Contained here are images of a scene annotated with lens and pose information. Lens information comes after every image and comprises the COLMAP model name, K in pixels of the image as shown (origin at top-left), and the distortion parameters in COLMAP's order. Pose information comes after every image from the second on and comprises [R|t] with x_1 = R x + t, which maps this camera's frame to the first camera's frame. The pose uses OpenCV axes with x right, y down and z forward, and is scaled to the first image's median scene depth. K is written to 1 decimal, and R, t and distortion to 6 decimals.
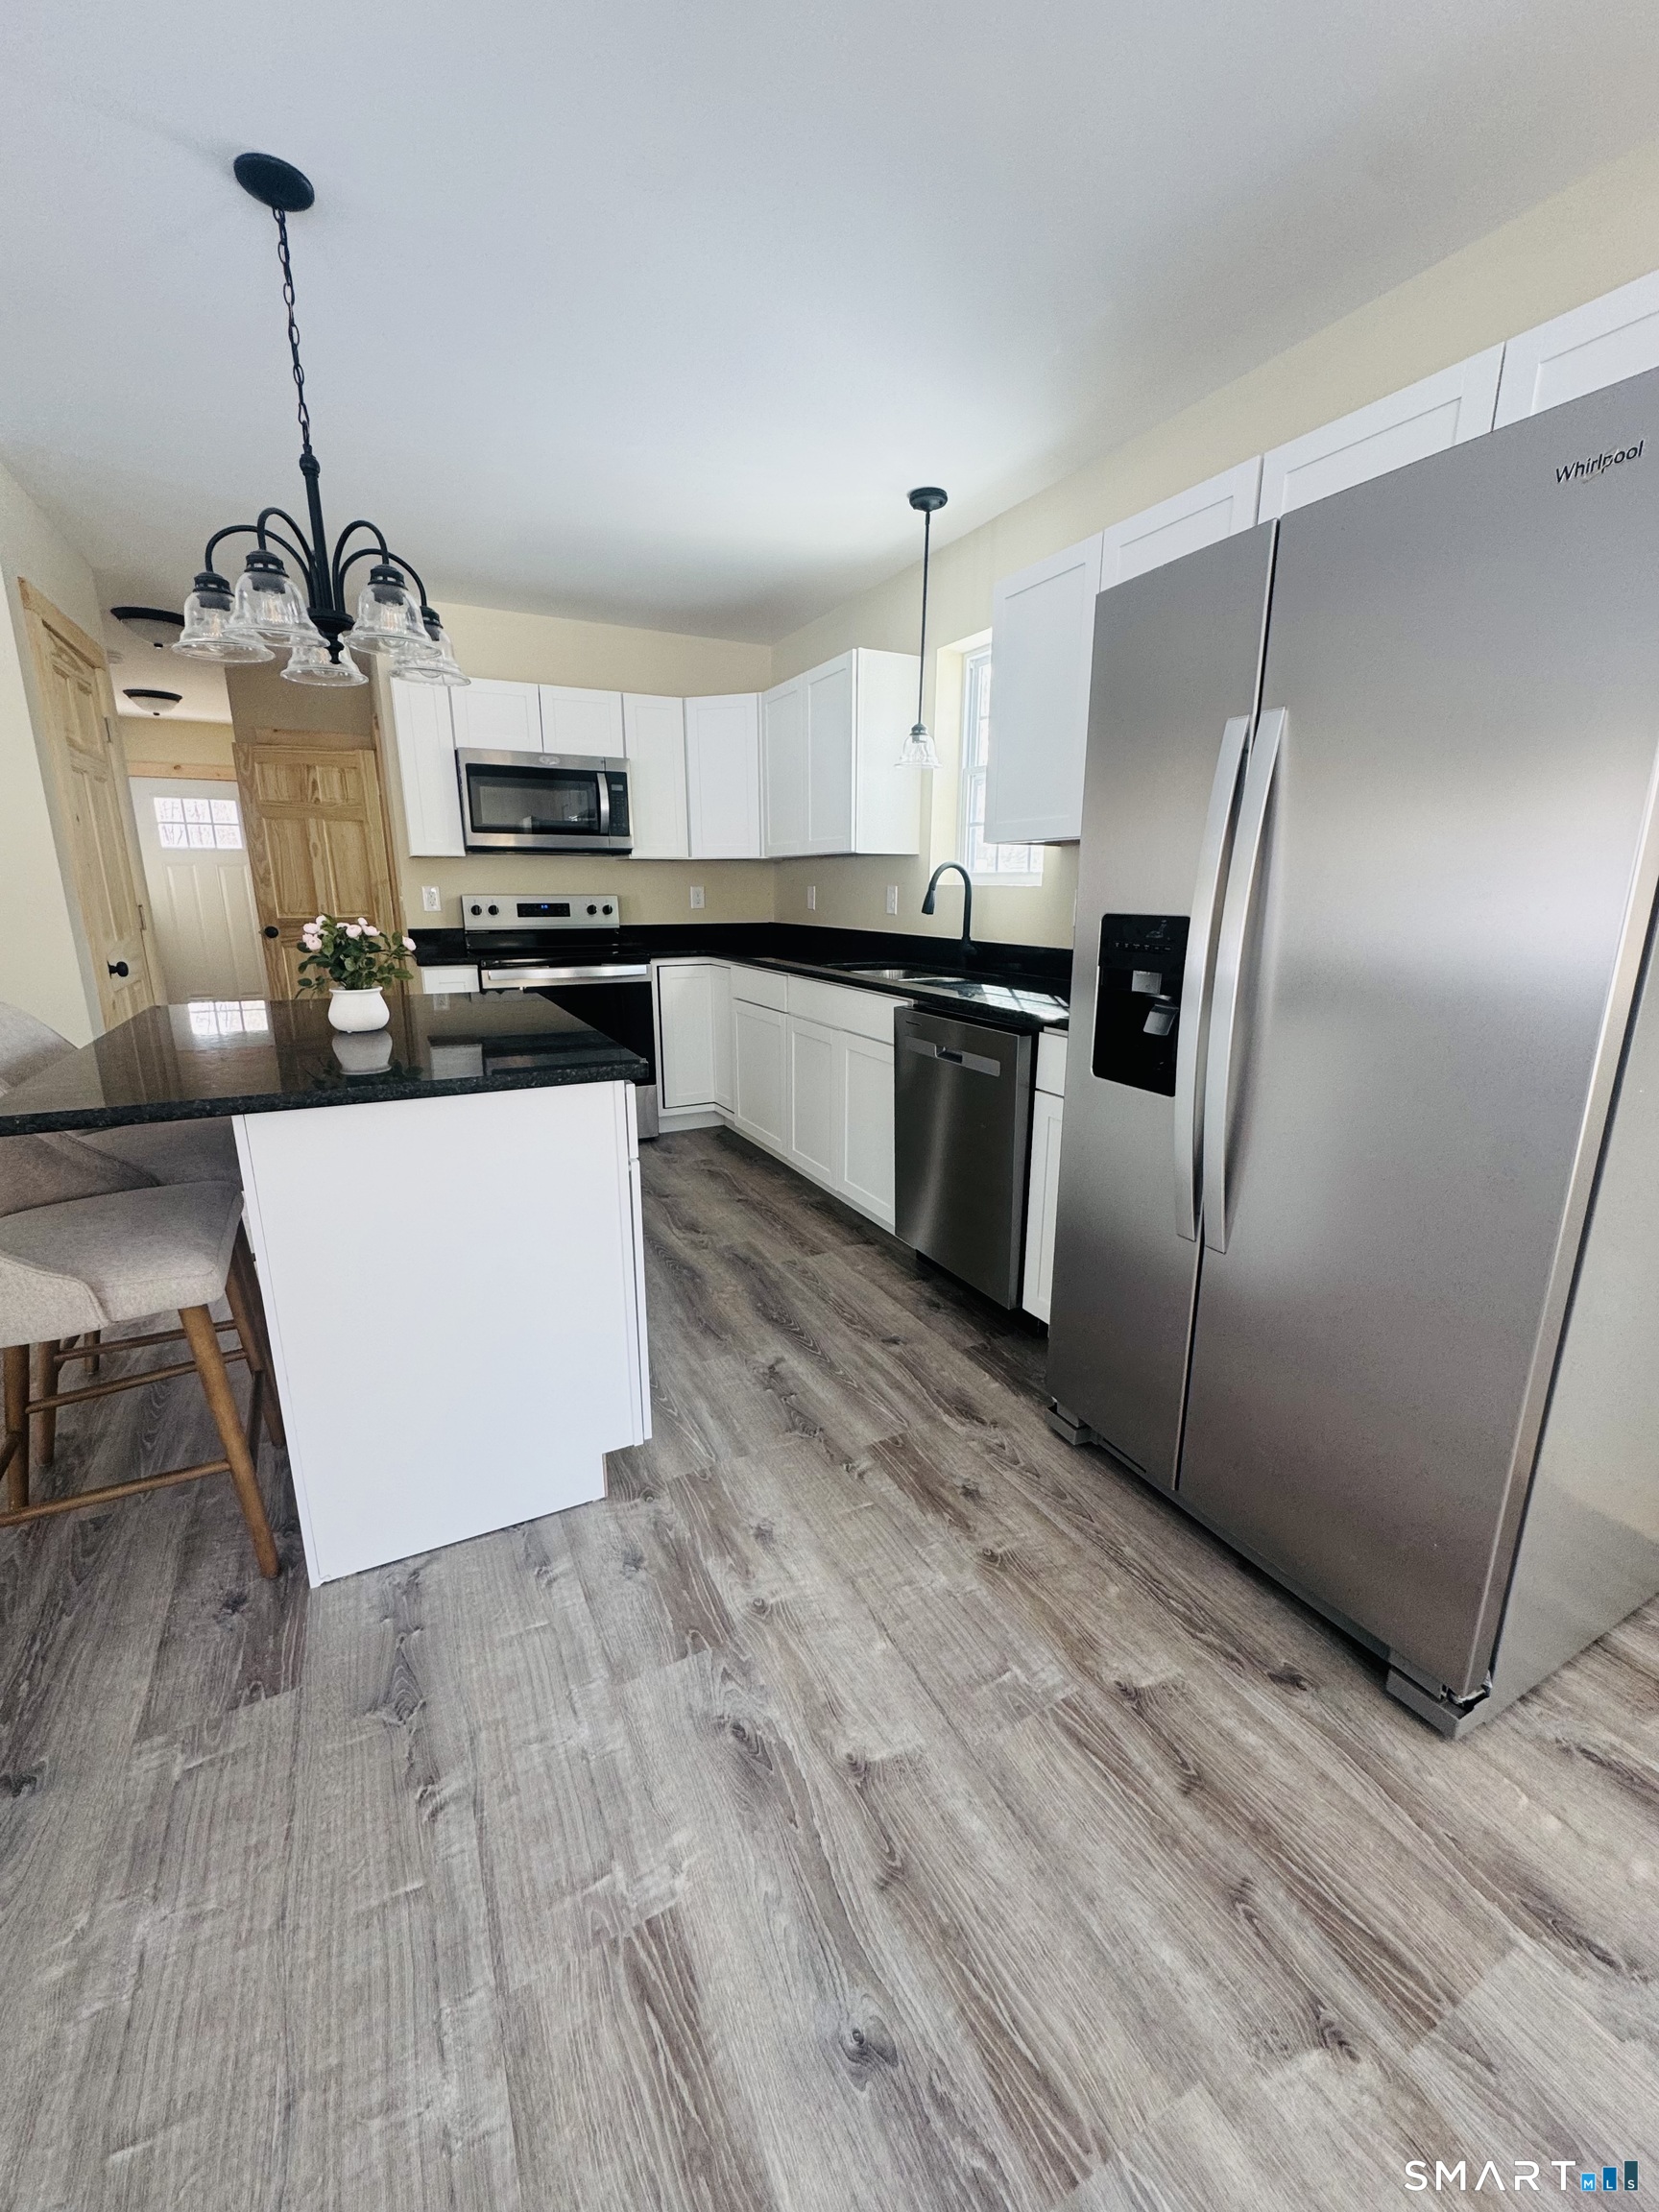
lens RADIAL K [[879.1, 0, 825.5], [0, 879.1, 1103.4], [0, 0, 1]] dist [-0.002579, 0.000574]
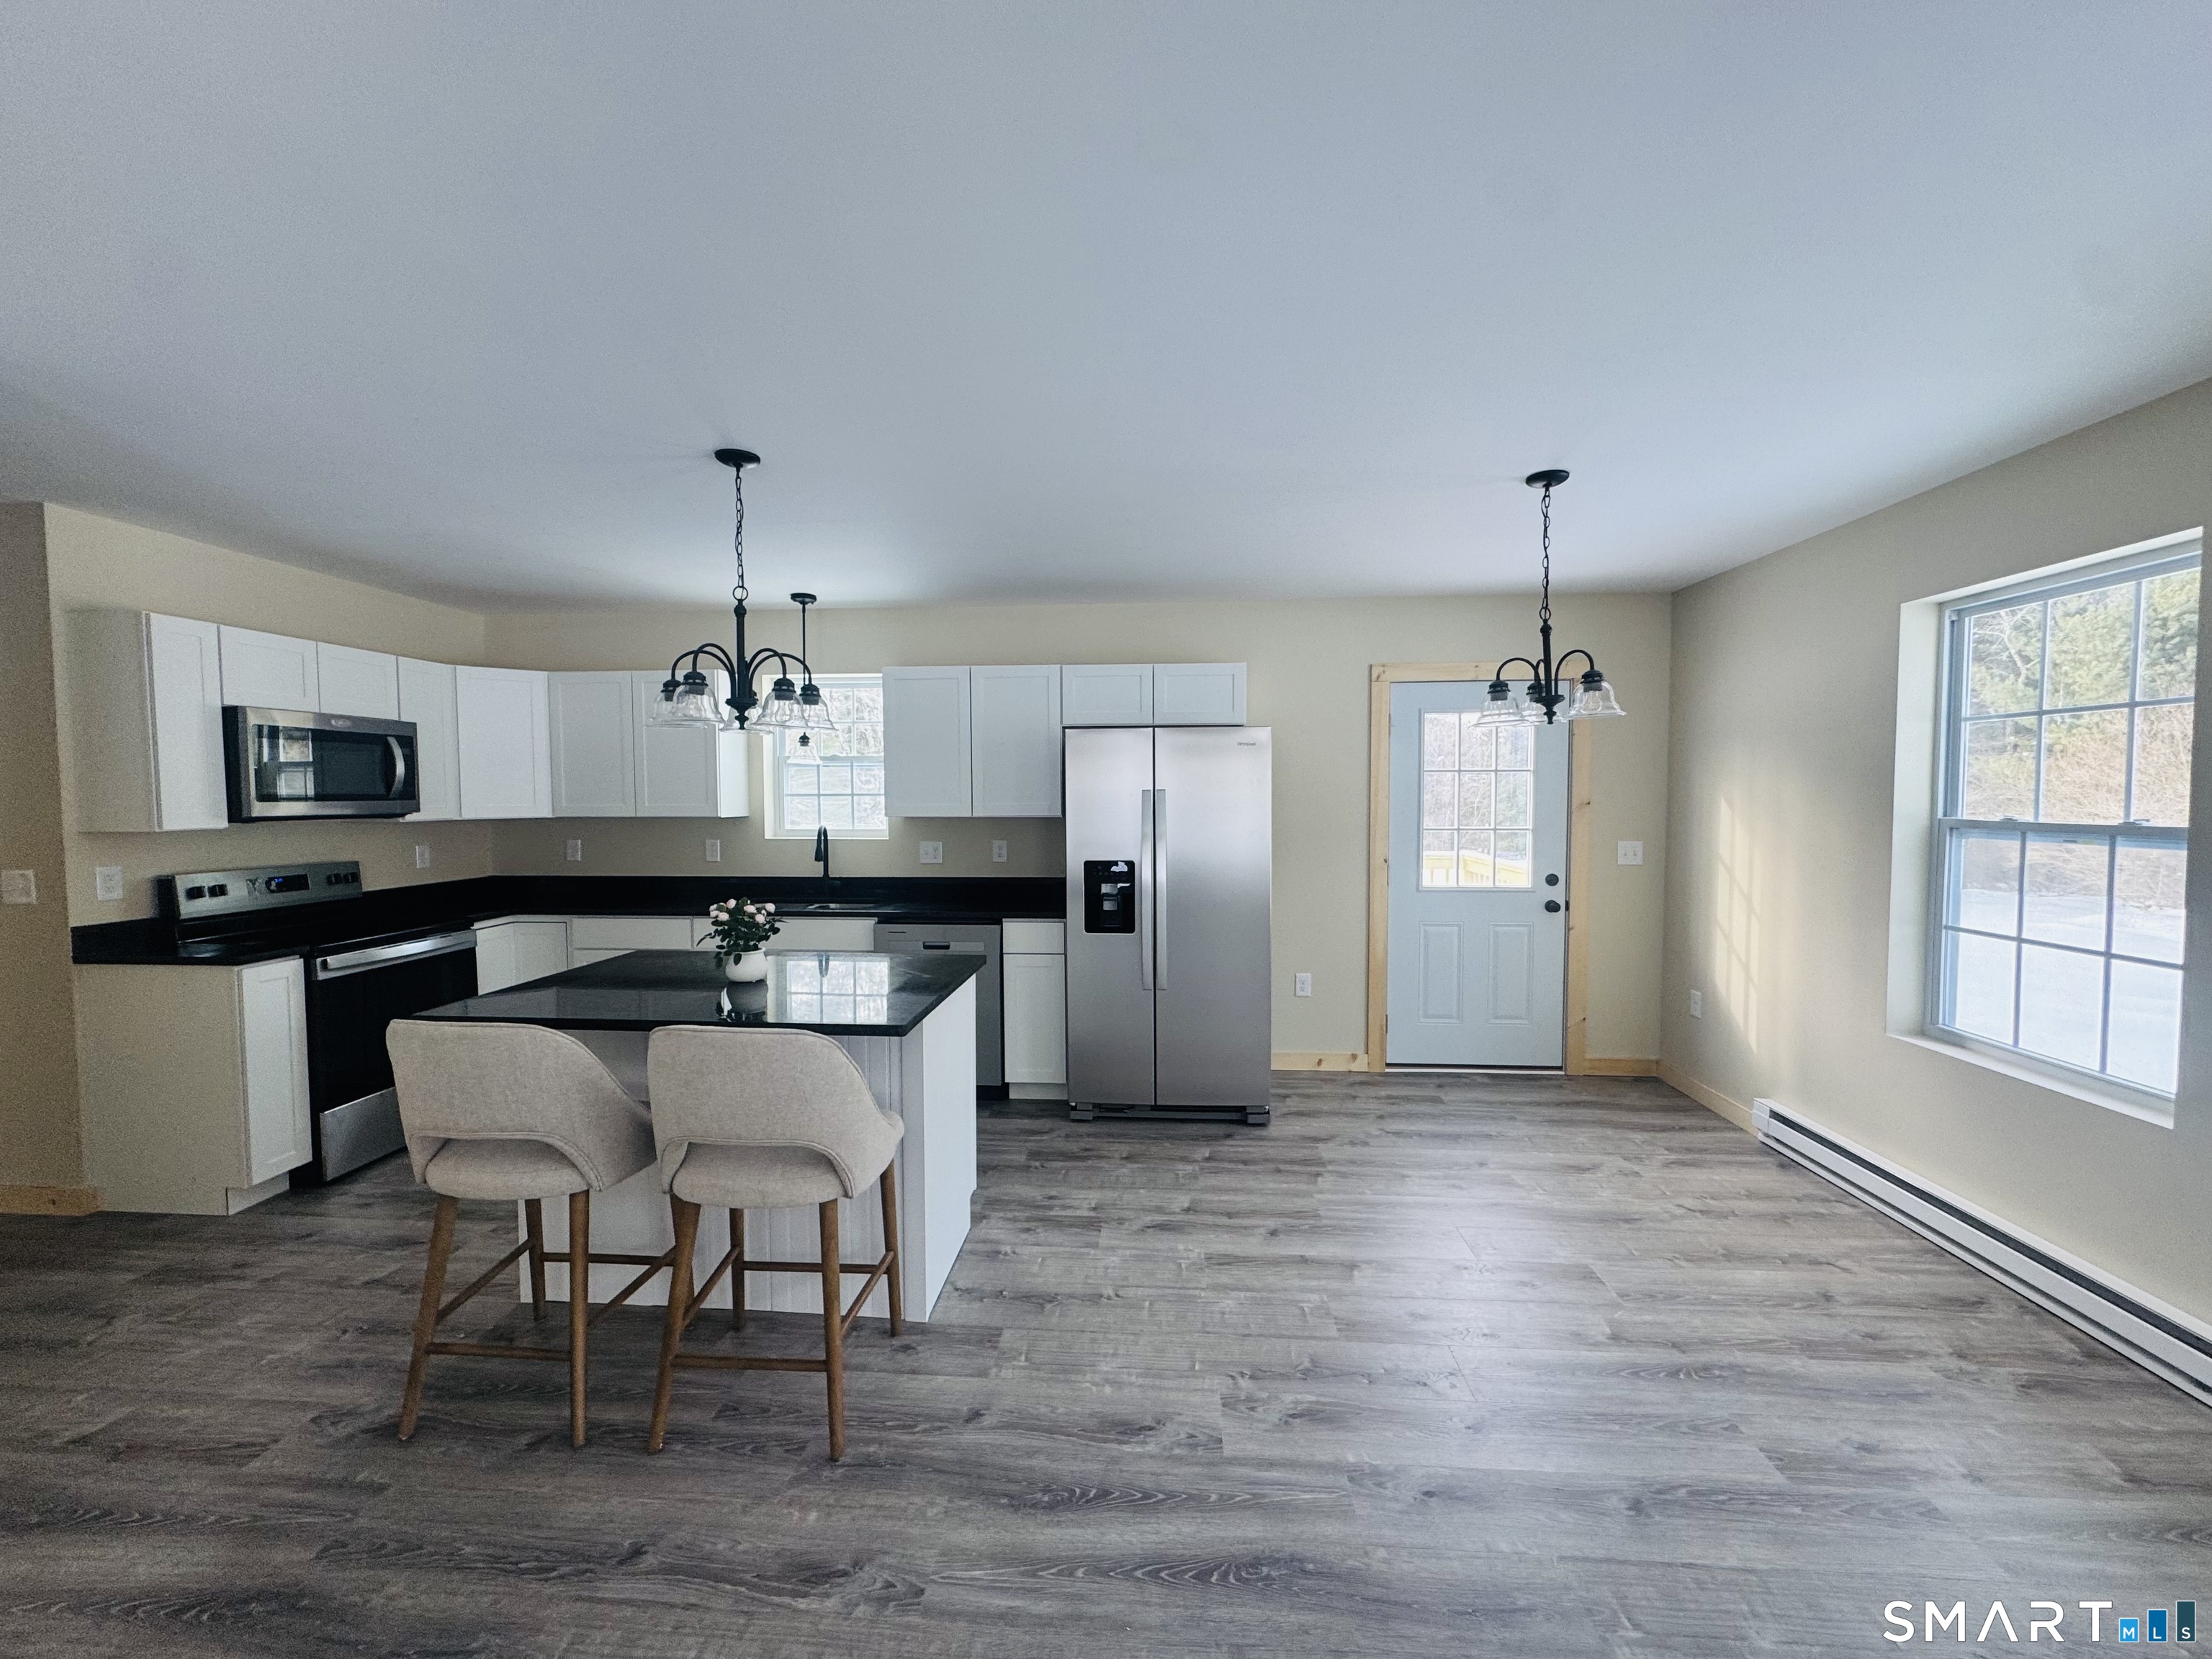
lens RADIAL K [[879.1, 0, 1107.0], [0, 879.1, 837.1], [0, 0, 1]] dist [-0.002579, 0.000574]
pose [[0.521570, -0.046627, 0.851934, -0.882129], [0.209592, 0.974911, -0.074959, -0.052086], [-0.827065, 0.217655, 0.518257, -0.132559]]
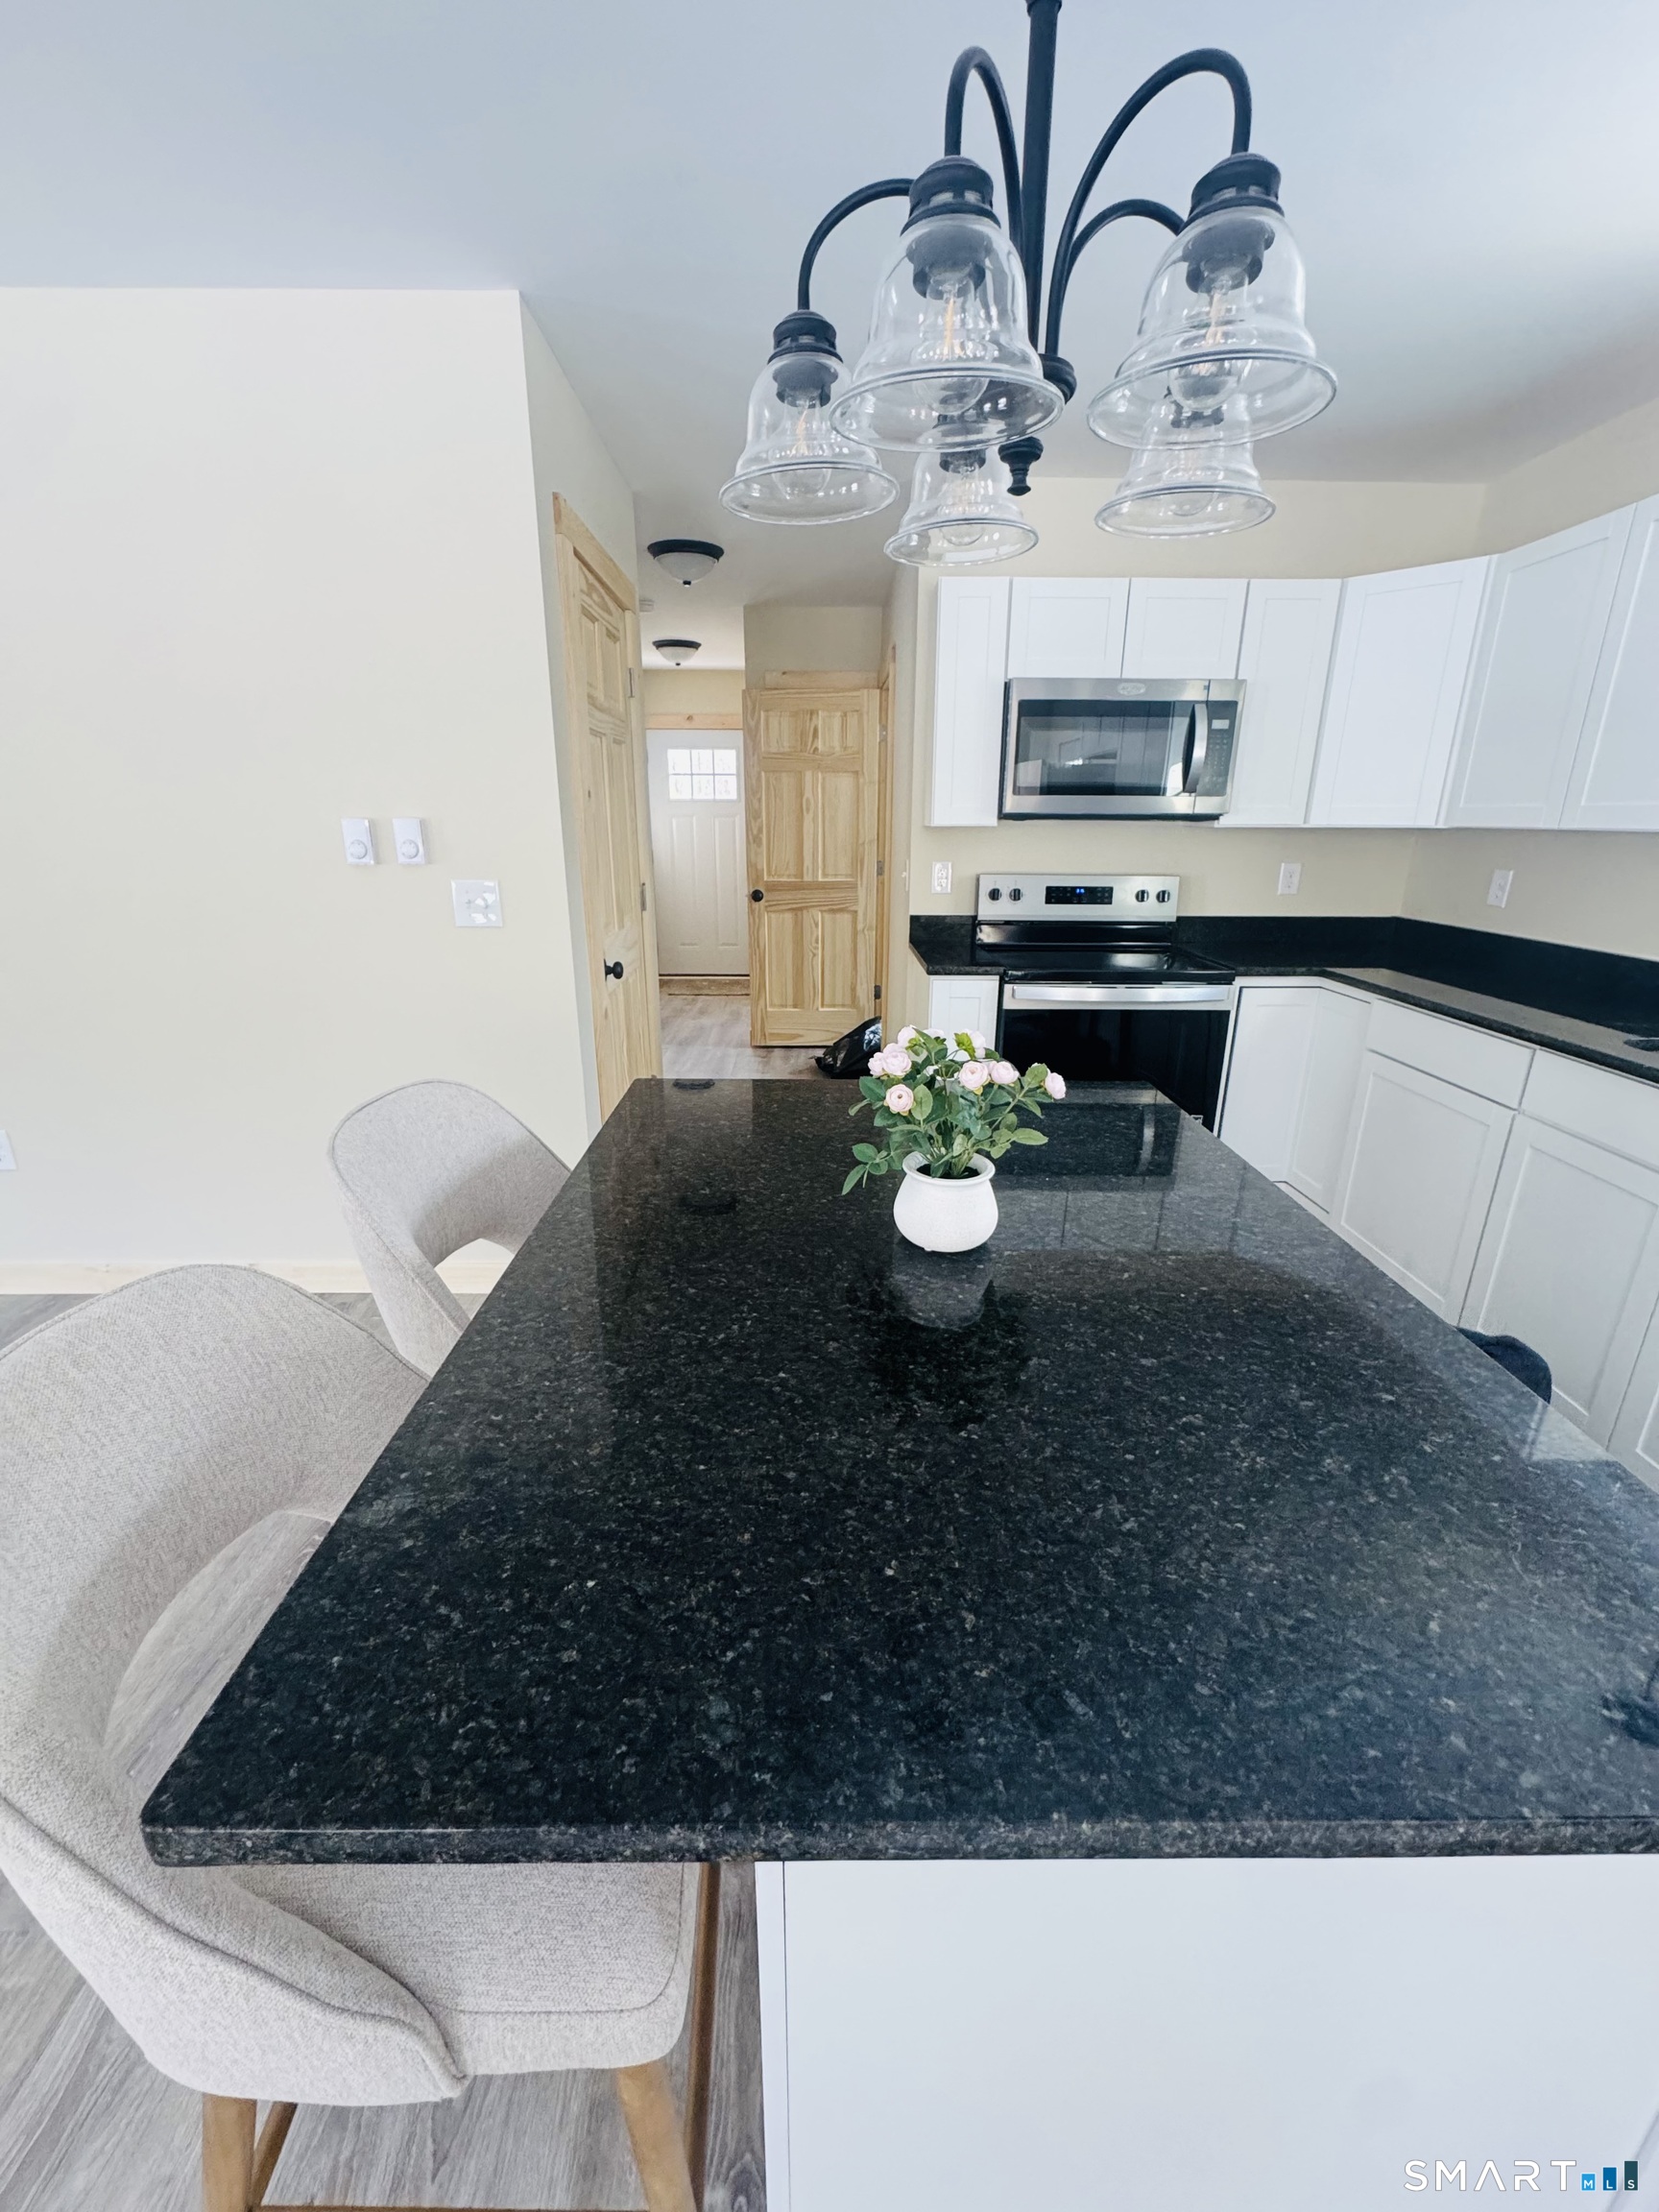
lens RADIAL K [[879.1, 0, 827.0], [0, 879.1, 1101.2], [0, 0, 1]] dist [-0.002579, 0.000574]
pose [[0.894824, 0.138928, -0.424252, -0.242917], [-0.109215, 0.989592, 0.093704, -0.132132], [0.432854, -0.037514, 0.900683, 0.318981]]
